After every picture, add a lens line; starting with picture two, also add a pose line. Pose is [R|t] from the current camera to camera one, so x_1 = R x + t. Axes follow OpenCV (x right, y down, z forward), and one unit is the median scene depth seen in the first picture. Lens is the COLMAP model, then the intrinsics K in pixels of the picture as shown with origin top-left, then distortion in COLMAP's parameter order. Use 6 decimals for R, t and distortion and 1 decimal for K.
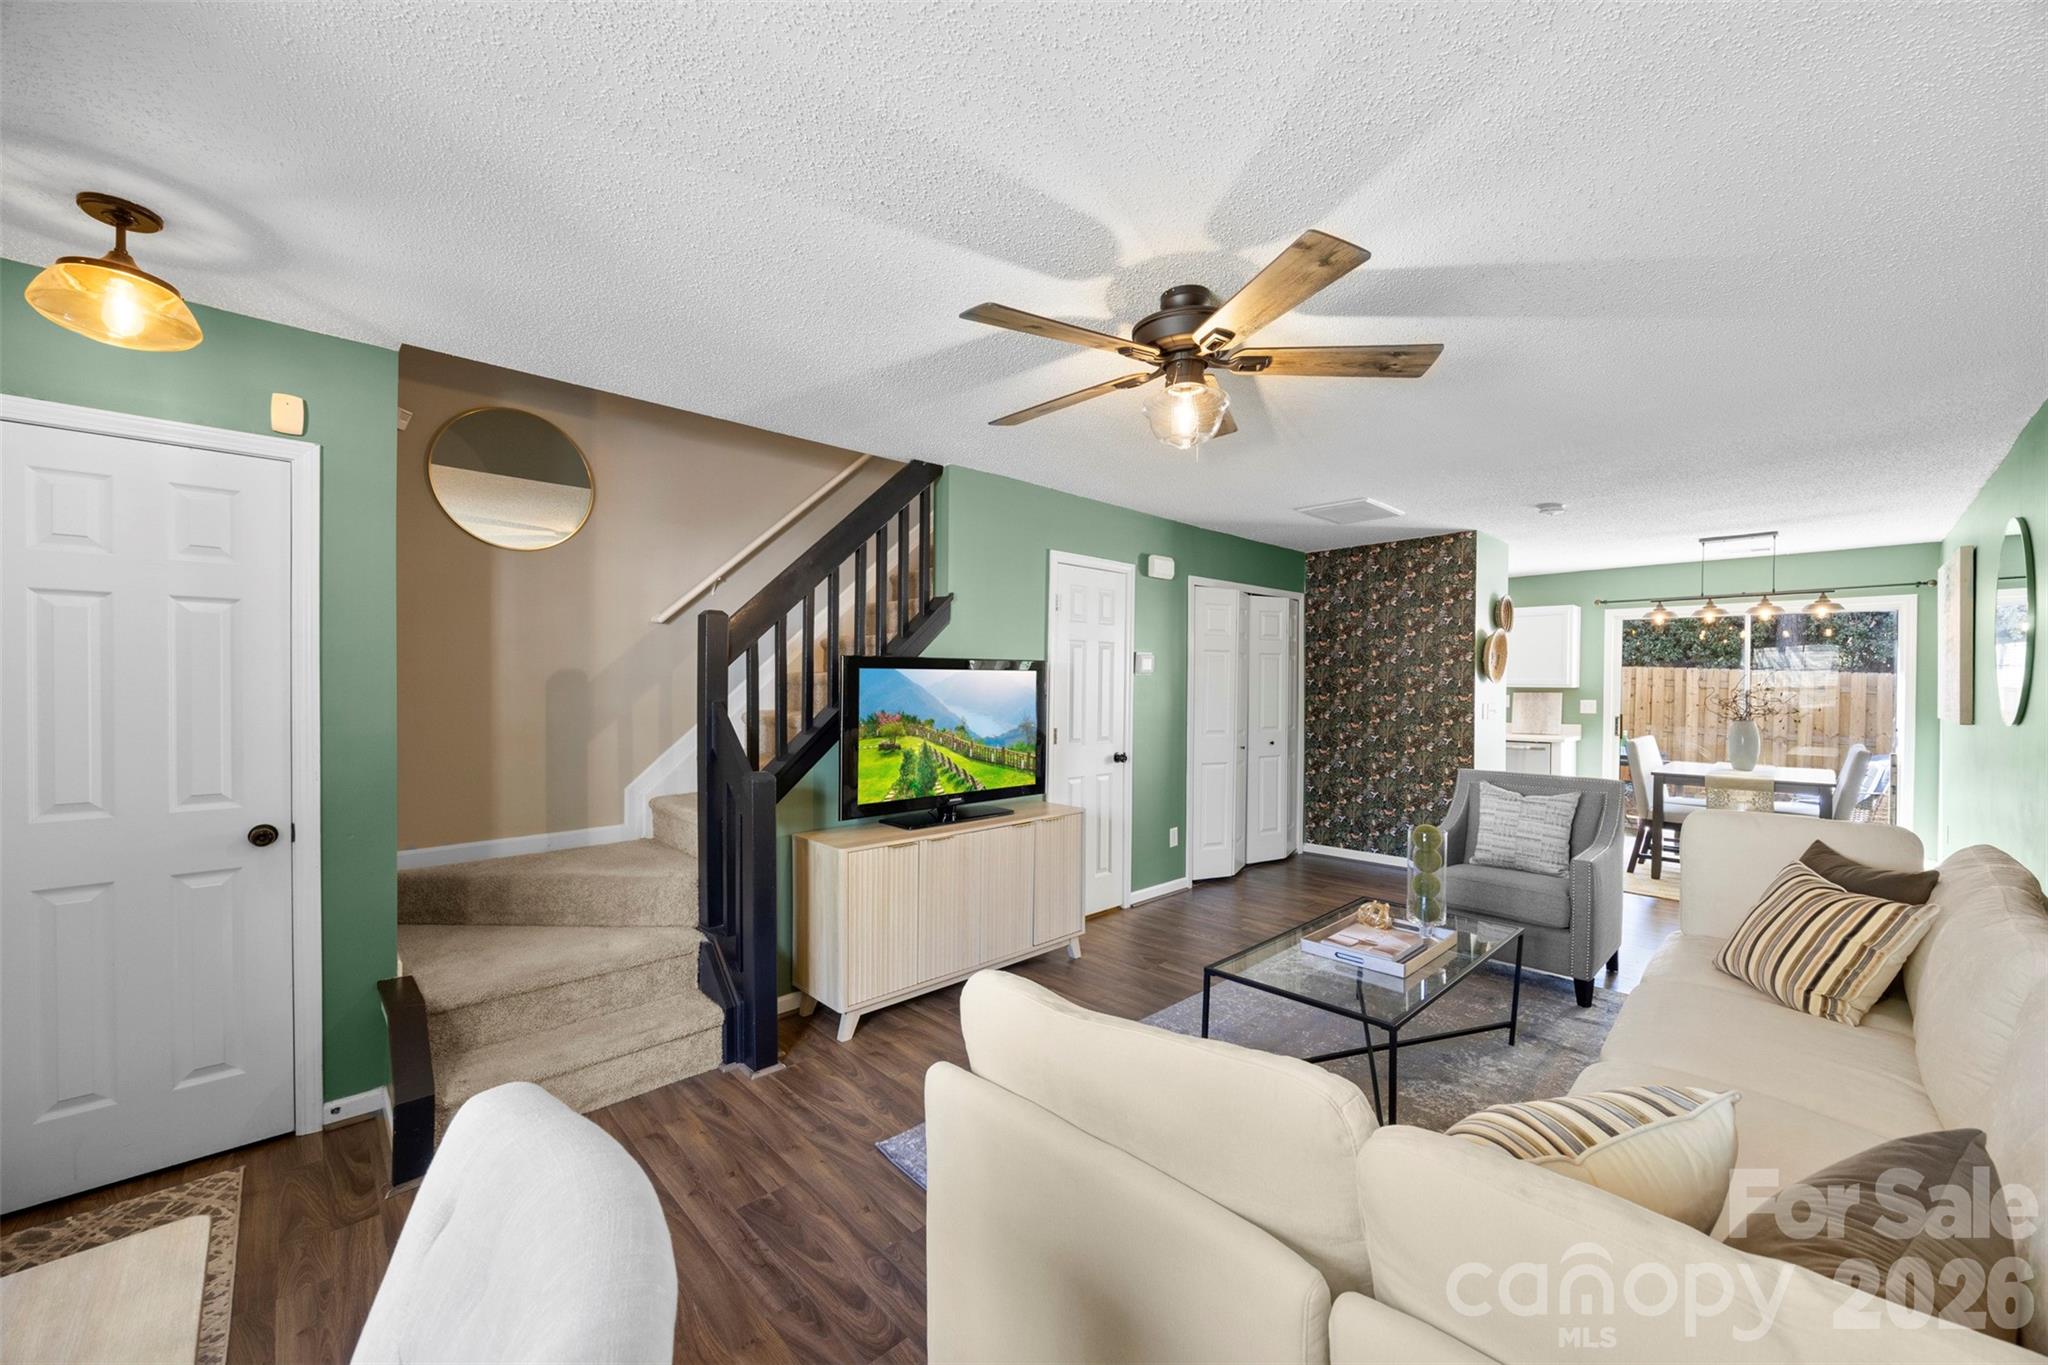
lens RADIAL K [[786.4, 0, 1032.1], [0, 786.4, 686.9], [0, 0, 1]] dist [-0.007440, -0.000688]
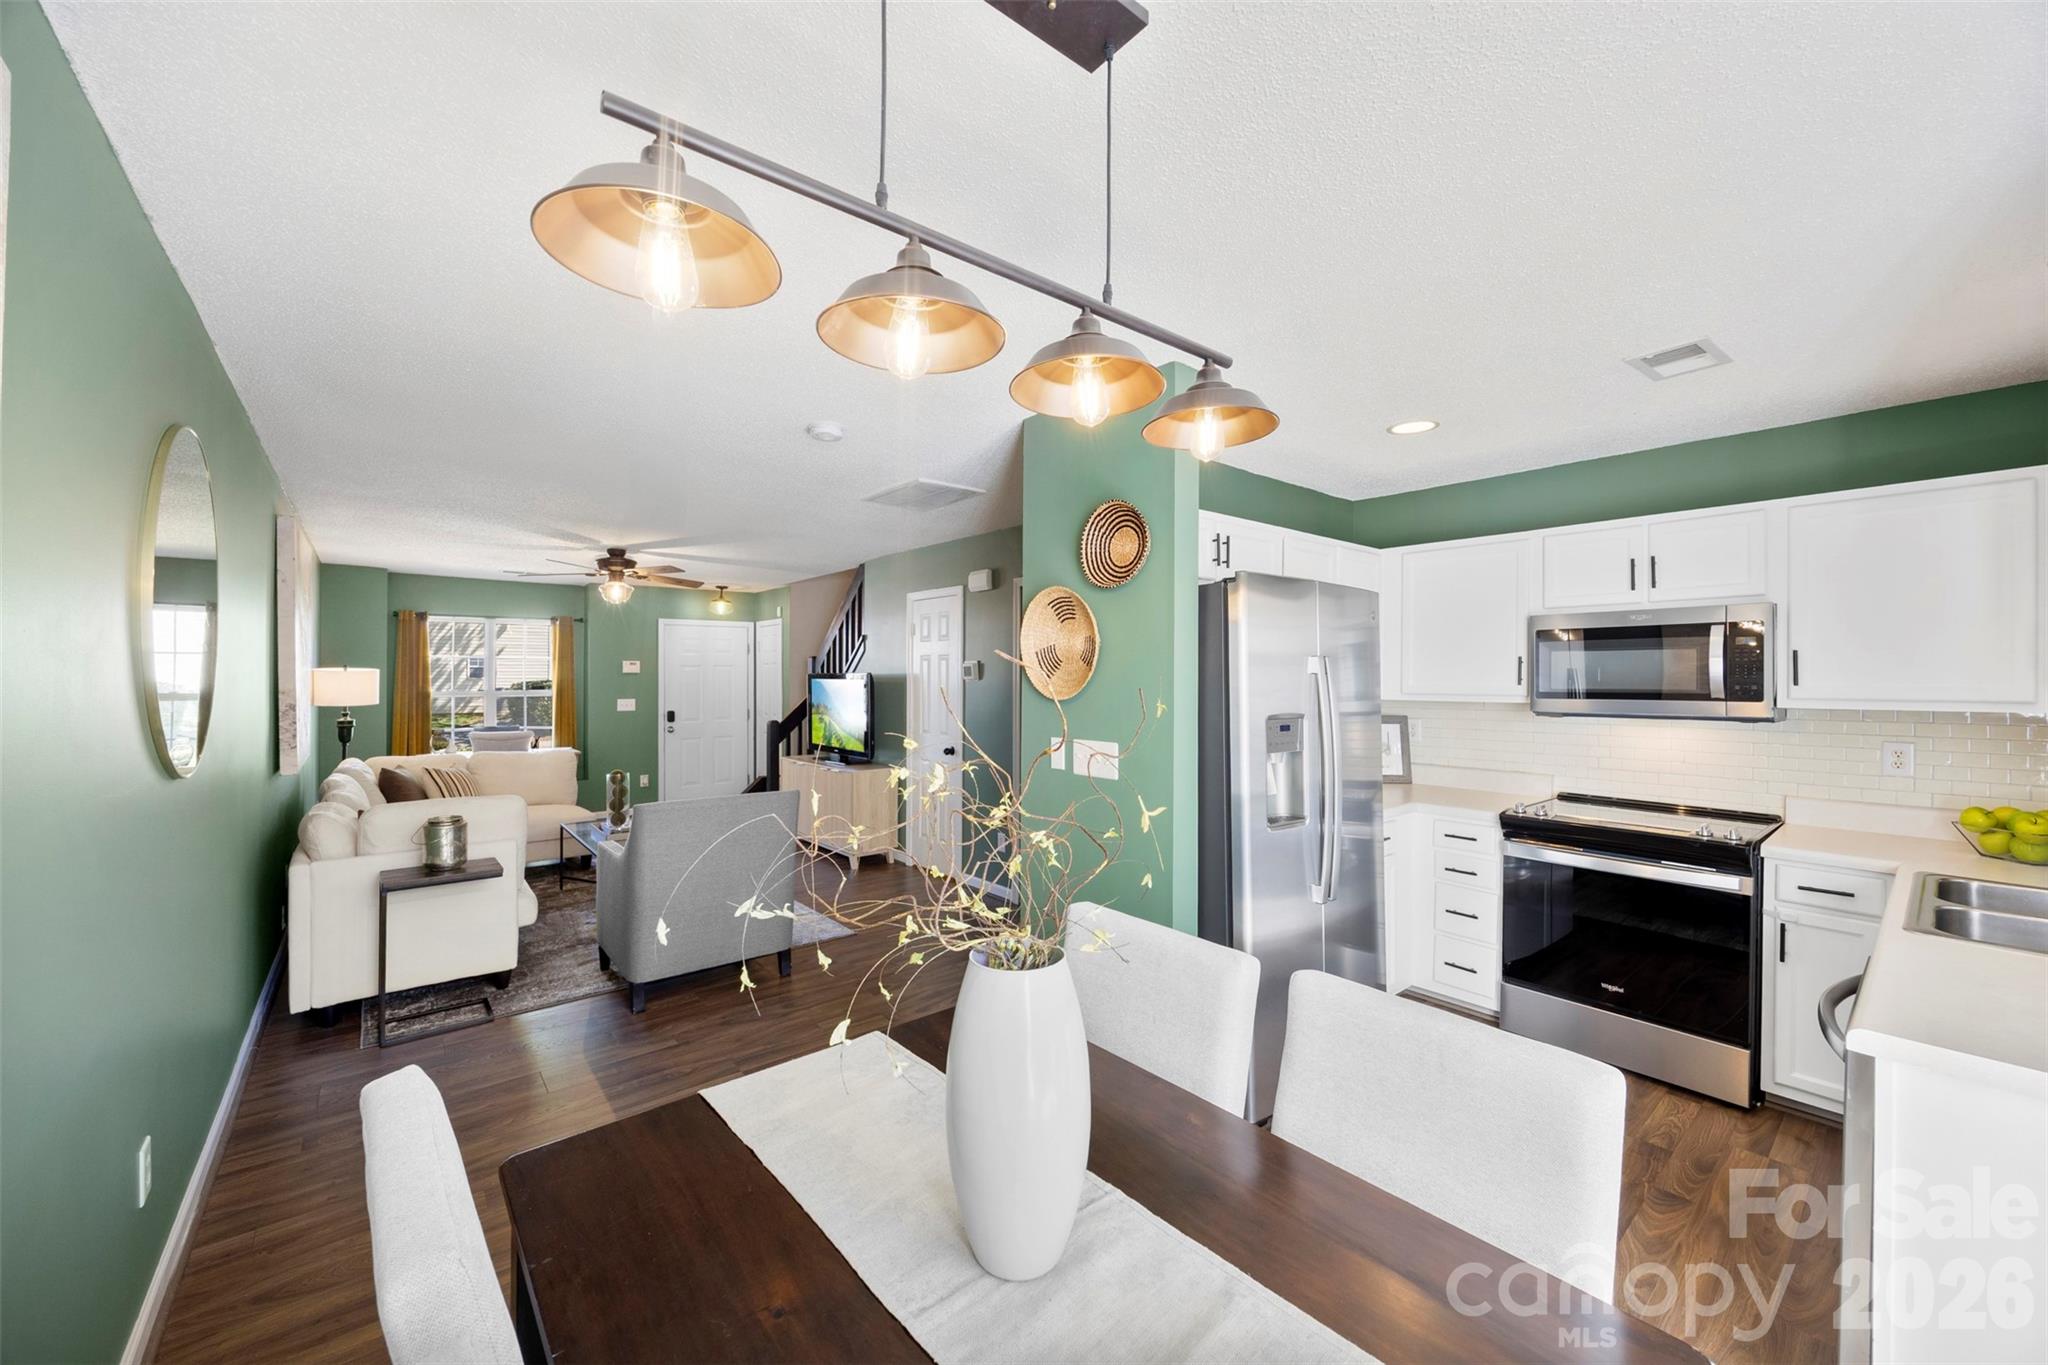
lens RADIAL K [[786.4, 0, 1008.1], [0, 786.4, 683.7], [0, 0, 1]] dist [-0.007440, -0.000688]
pose [[-0.093715, 0.002980, -0.995595, 1.604836], [-0.007182, 0.999967, 0.003669, -0.022034], [0.995573, 0.007494, -0.093691, 1.488942]]
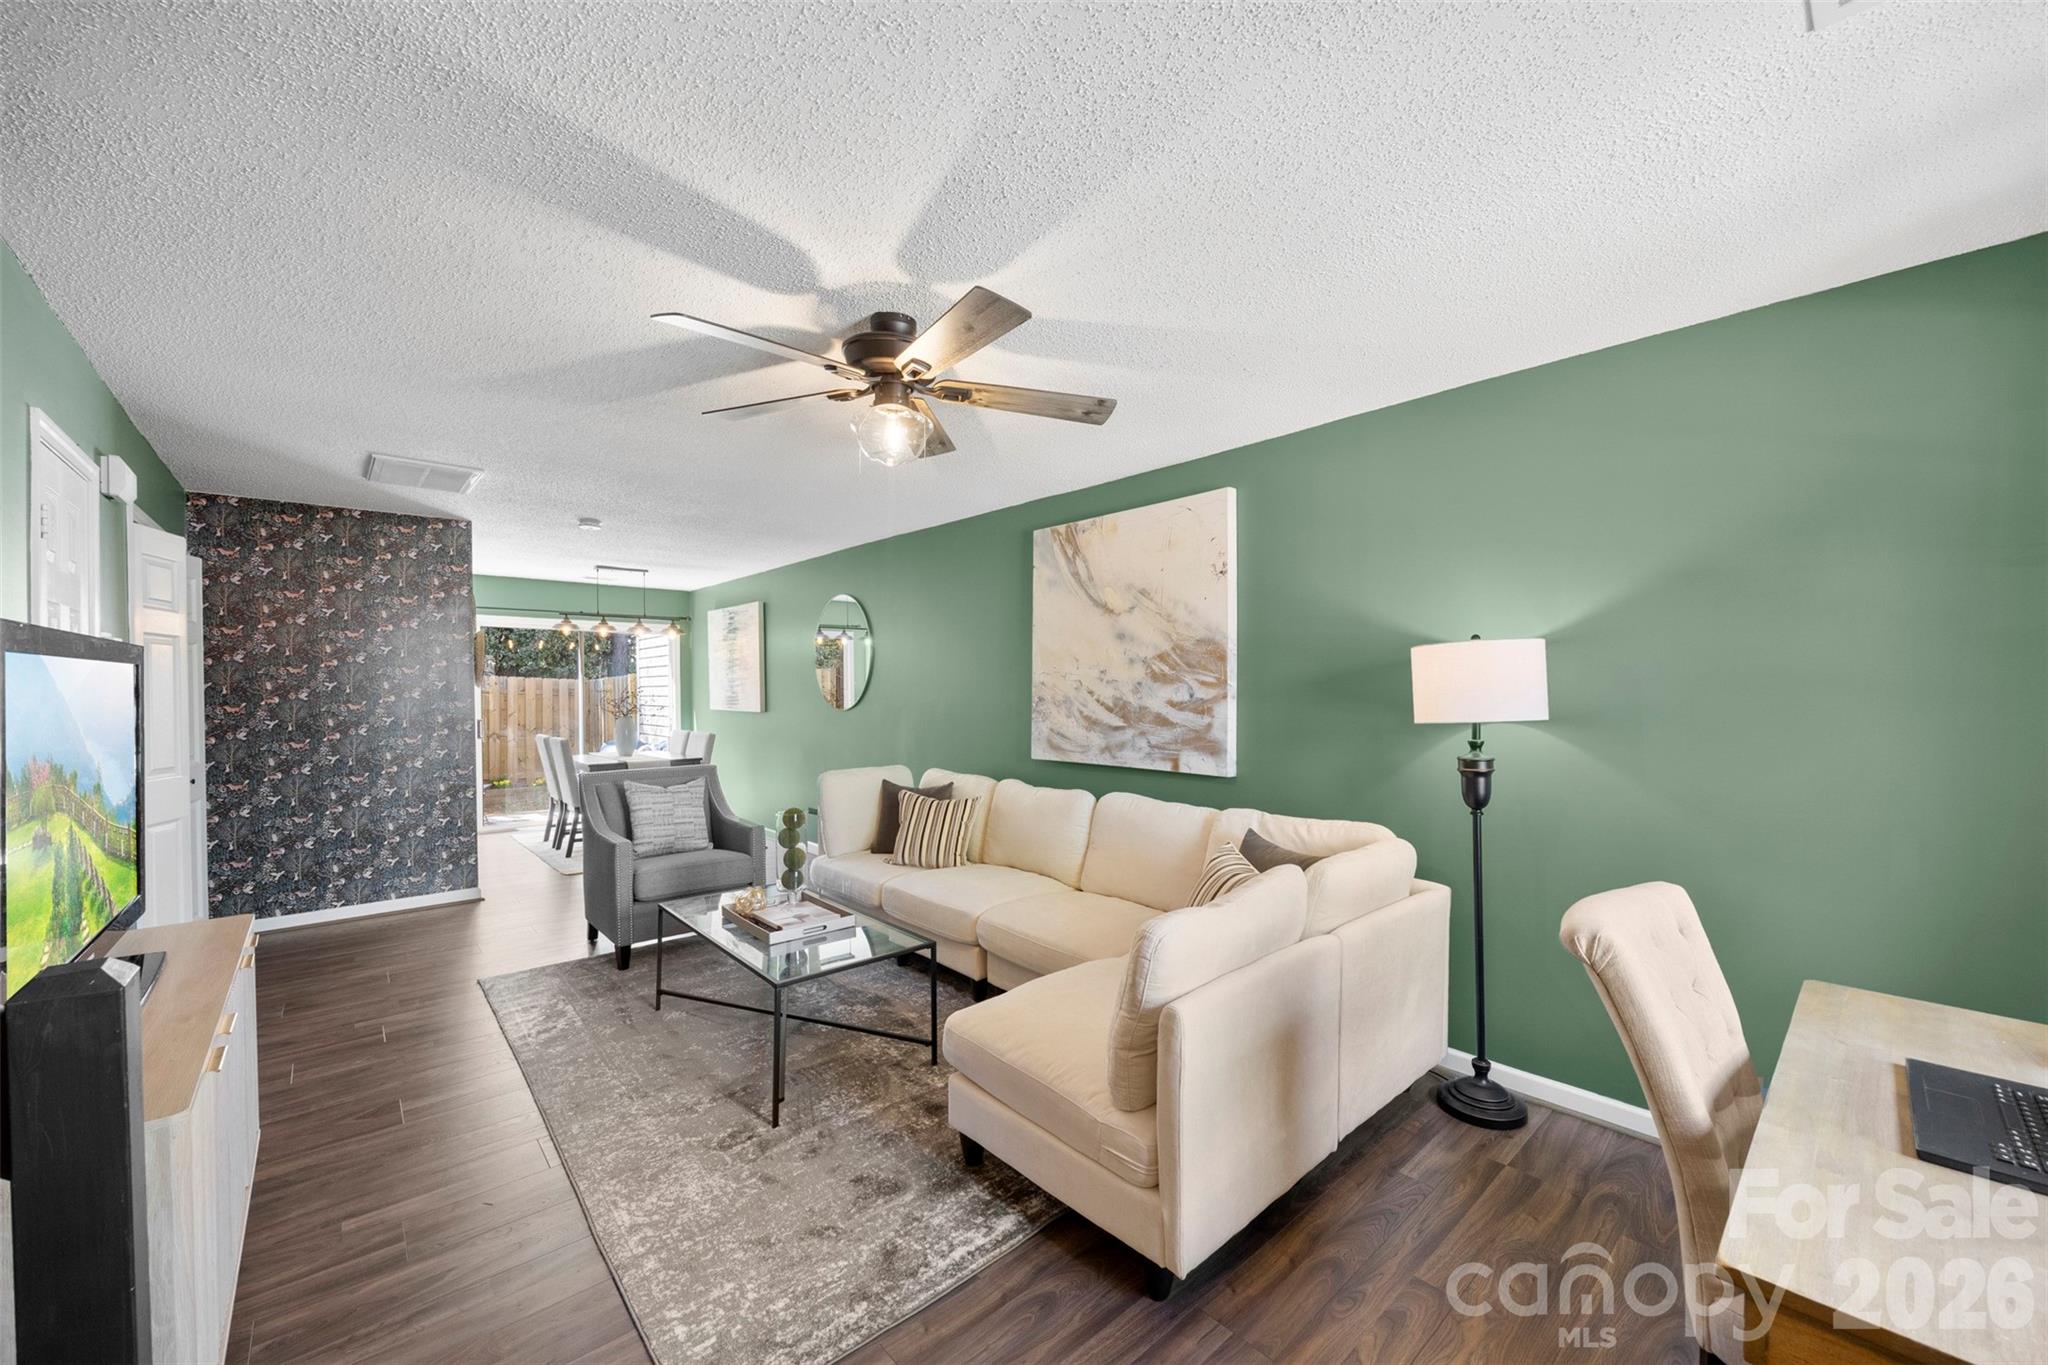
lens RADIAL K [[786.4, 0, 1042.6], [0, 786.4, 693.6], [0, 0, 1]] dist [-0.007440, -0.000688]
pose [[0.025756, -0.011571, 0.999601, -0.463889], [0.010028, 0.999886, 0.011316, -0.001434], [-0.999618, 0.009733, 0.025869, 0.421815]]
